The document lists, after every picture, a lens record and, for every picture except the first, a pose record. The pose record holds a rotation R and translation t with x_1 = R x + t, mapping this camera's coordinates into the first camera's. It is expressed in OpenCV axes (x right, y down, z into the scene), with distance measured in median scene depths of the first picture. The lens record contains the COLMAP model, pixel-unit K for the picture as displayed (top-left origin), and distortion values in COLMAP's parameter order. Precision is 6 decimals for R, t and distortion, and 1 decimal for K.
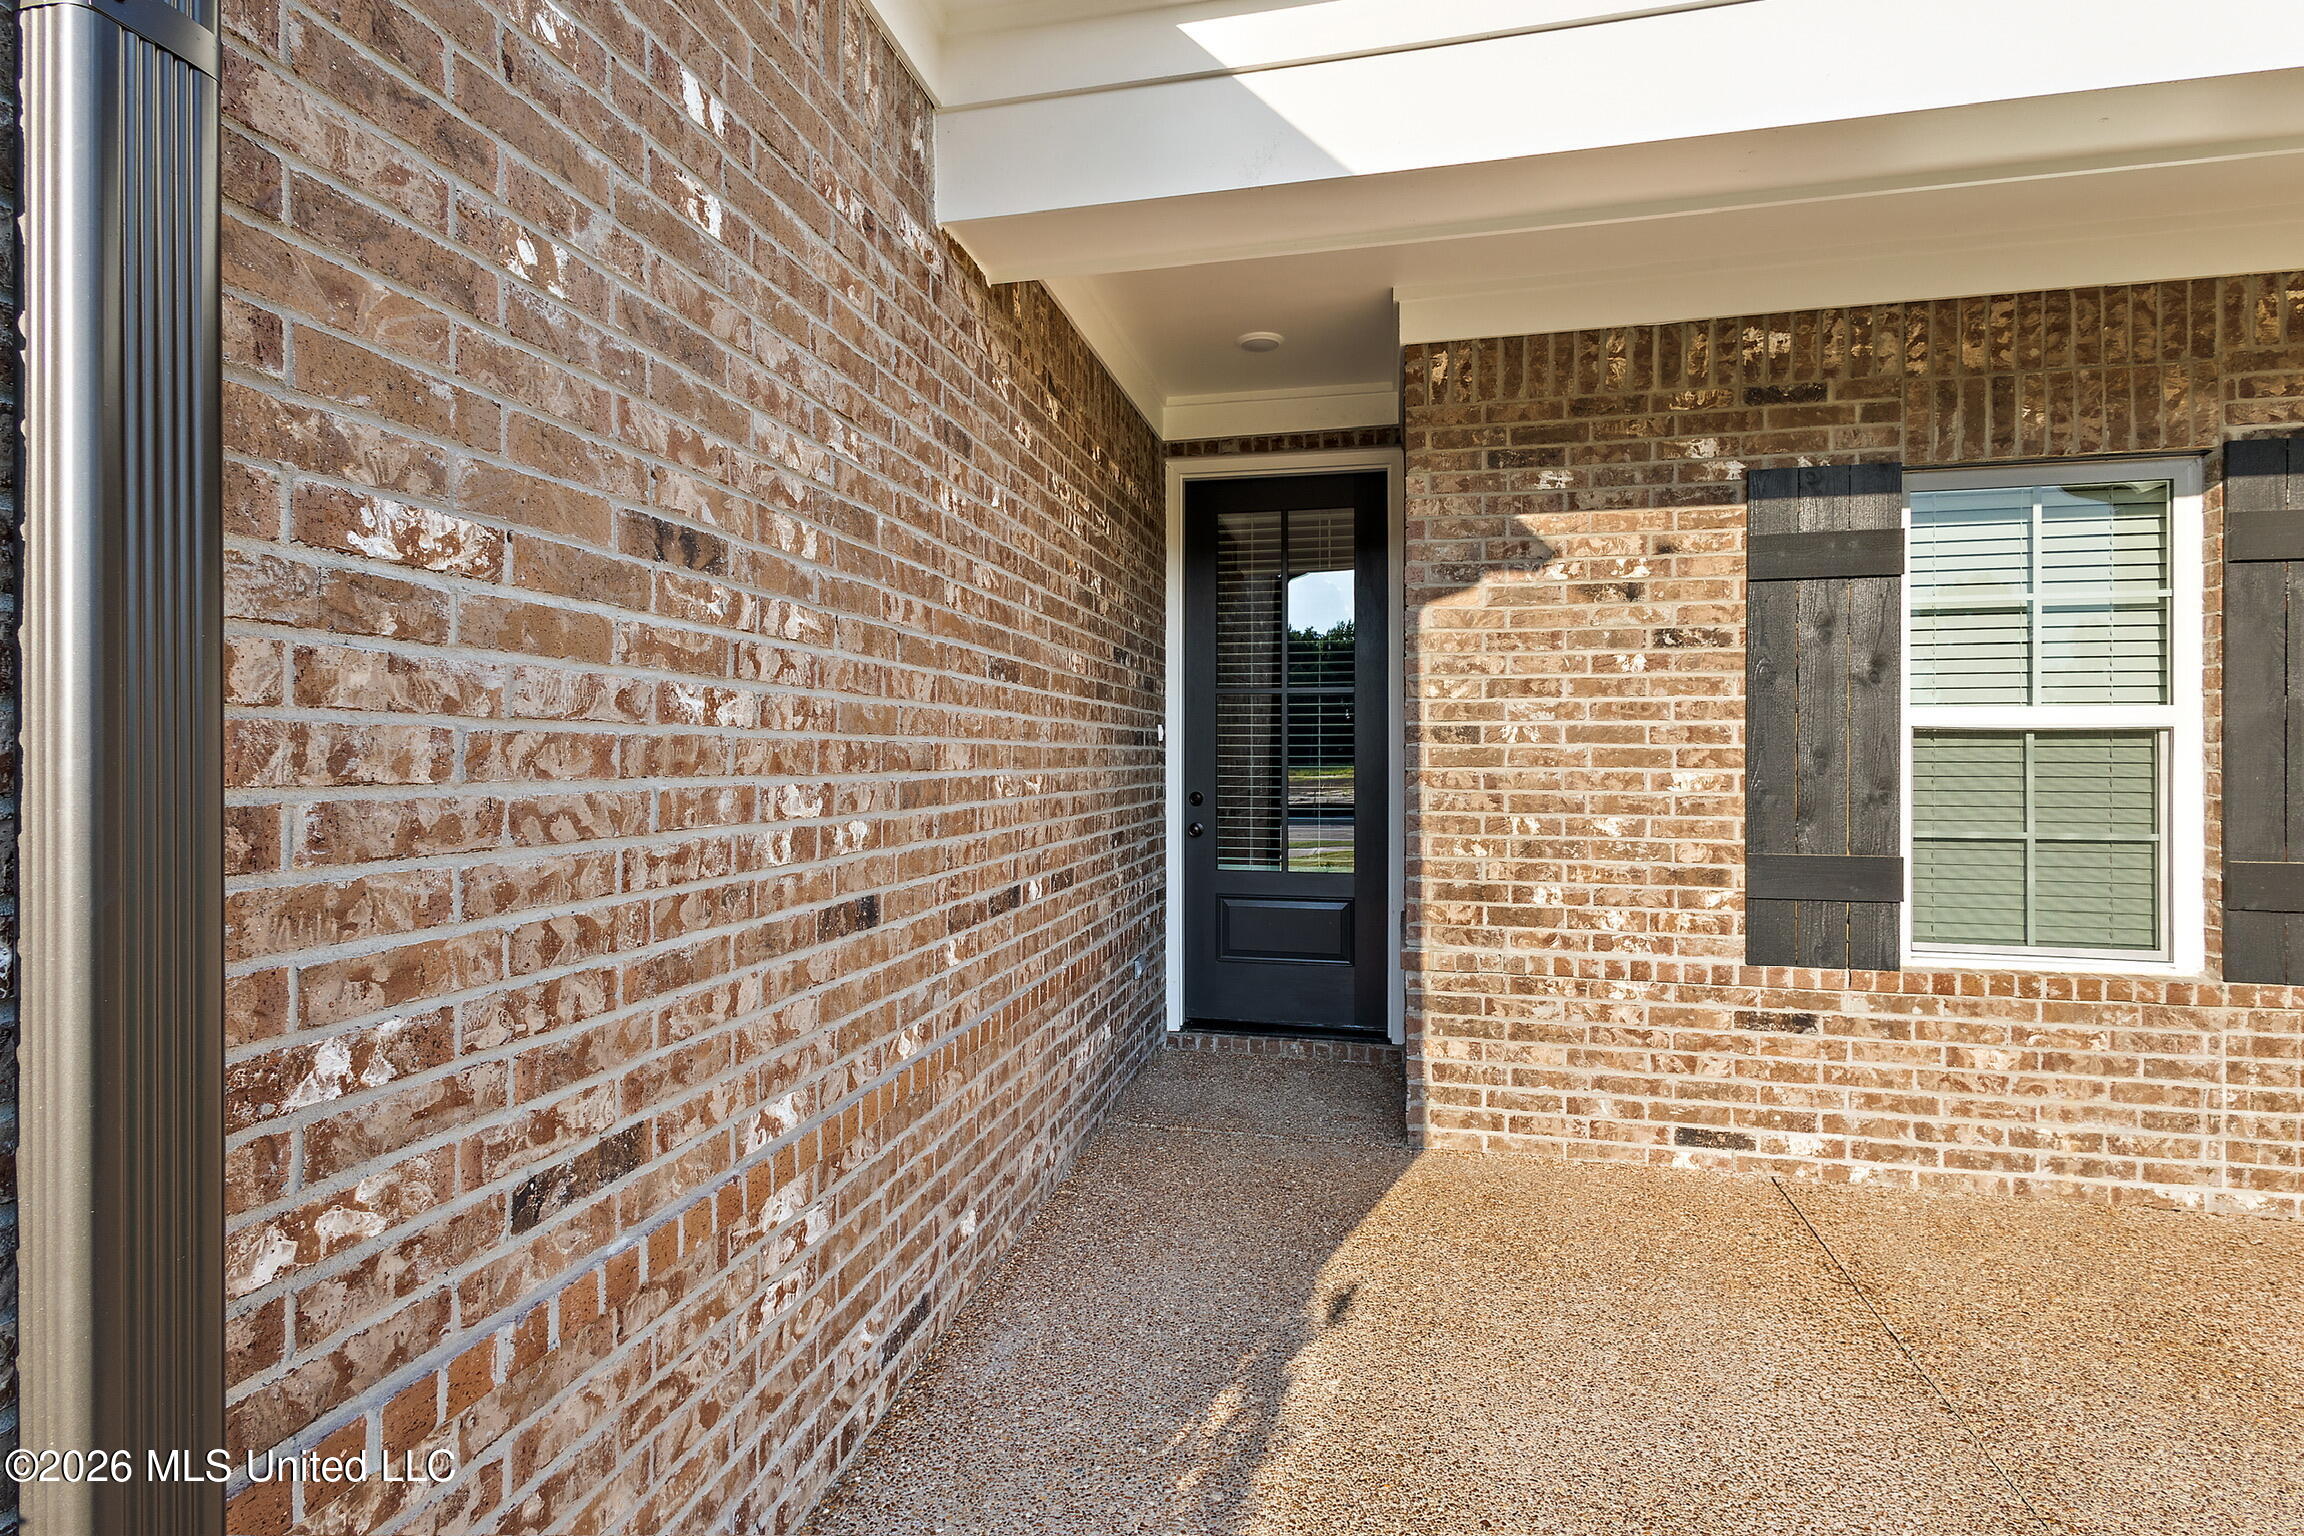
lens RADIAL K [[1077.6, 0, 1152.4], [0, 1077.6, 756.5], [0, 0, 1]] dist [0.000863, 0.000070]
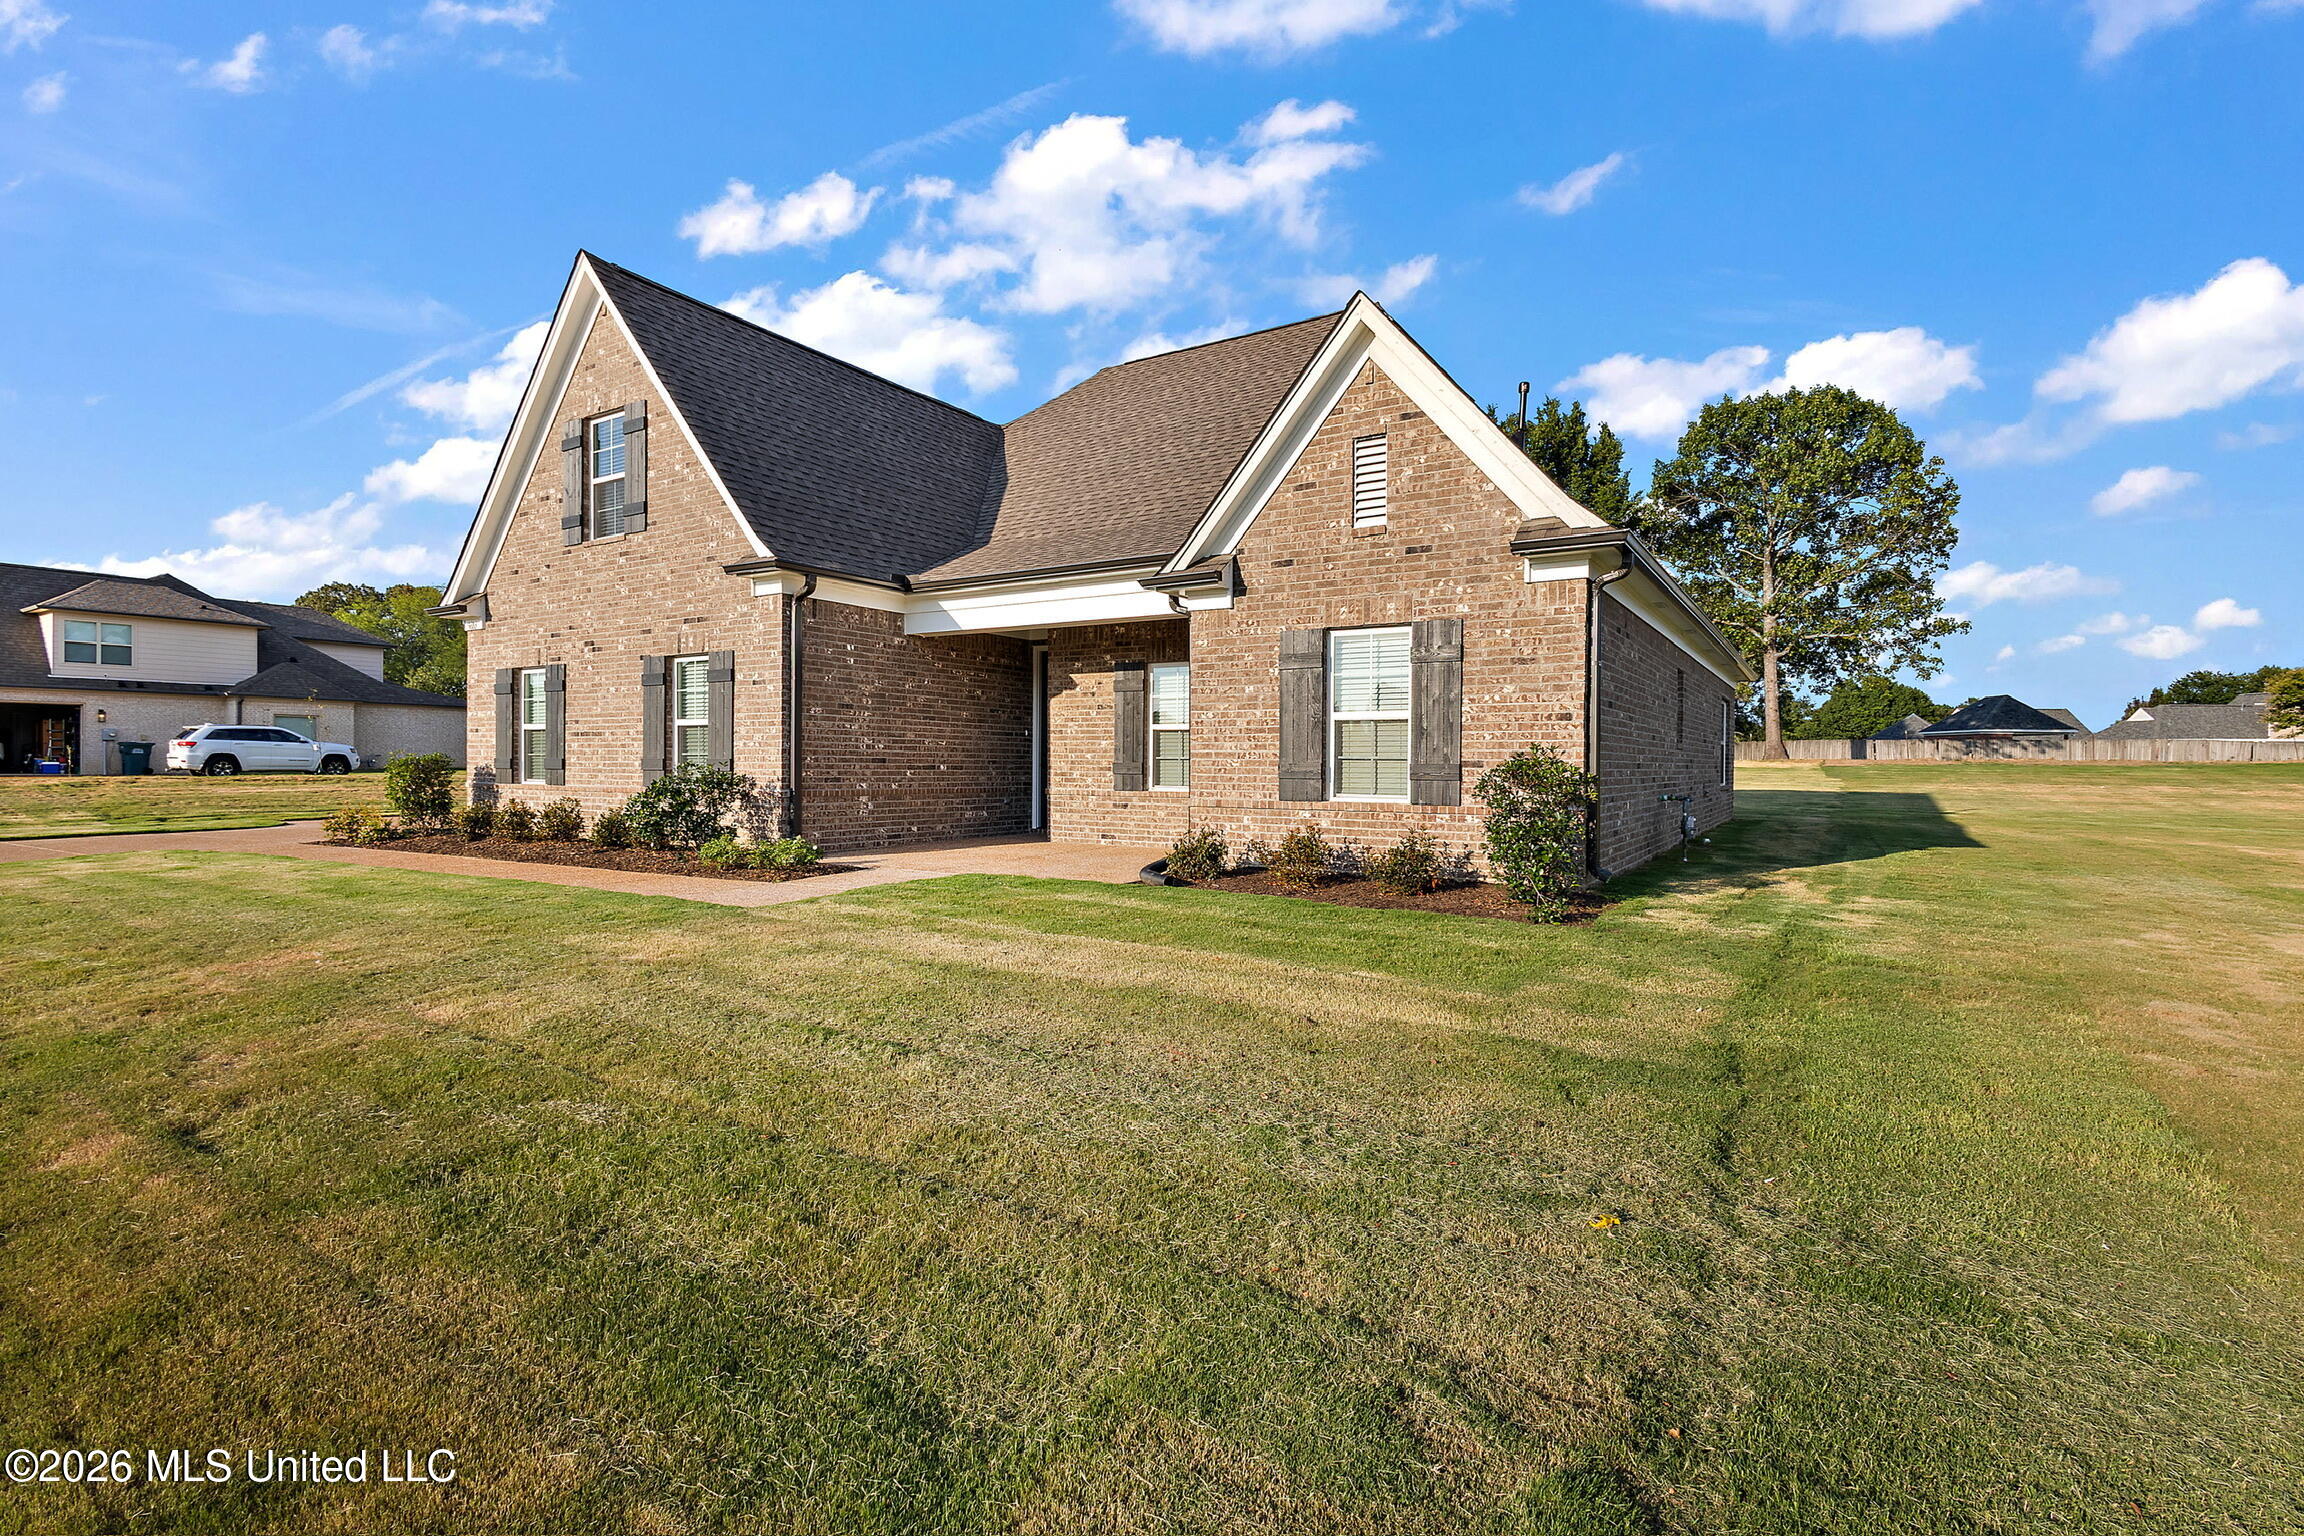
lens RADIAL K [[1067.8, 0, 1147.6], [0, 1067.8, 771.9], [0, 0, 1]] dist [-0.002941, -0.000388]
pose [[0.940027, 0.009758, -0.340960, 1.942997], [-0.009217, 0.999952, 0.003207, 0.109299], [0.340975, 0.000128, 0.940072, -2.524812]]
